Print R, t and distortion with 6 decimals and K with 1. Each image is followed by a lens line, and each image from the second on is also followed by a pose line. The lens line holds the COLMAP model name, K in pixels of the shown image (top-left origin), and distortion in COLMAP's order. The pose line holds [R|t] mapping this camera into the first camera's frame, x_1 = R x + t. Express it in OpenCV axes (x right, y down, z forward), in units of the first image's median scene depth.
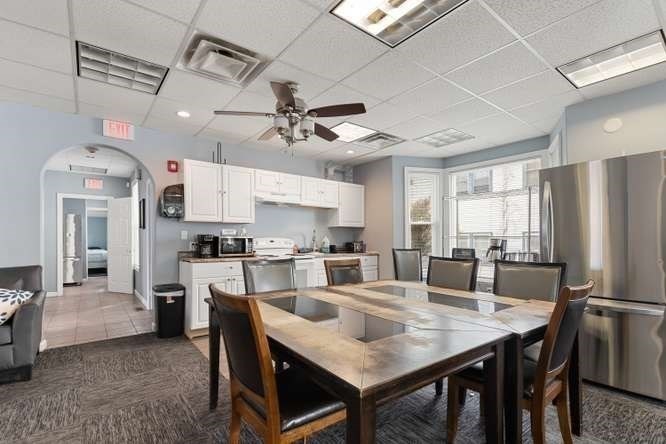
lens RADIAL K [[318.2, 0, 331.5], [0, 318.2, 235.8], [0, 0, 1]] dist [0.002605, 0.000388]
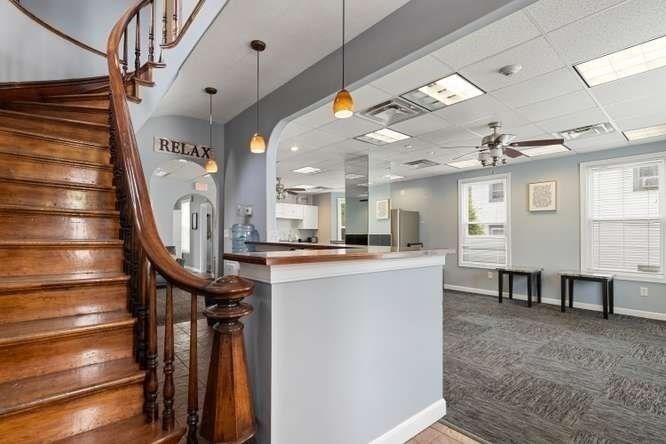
lens RADIAL K [[318.2, 0, 331.5], [0, 318.2, 235.8], [0, 0, 1]] dist [0.002605, 0.000388]
pose [[0.998939, 0.004346, 0.045857, 0.079710], [-0.004878, 0.999922, 0.011487, -0.008889], [-0.045803, -0.011699, 0.998882, -0.698346]]
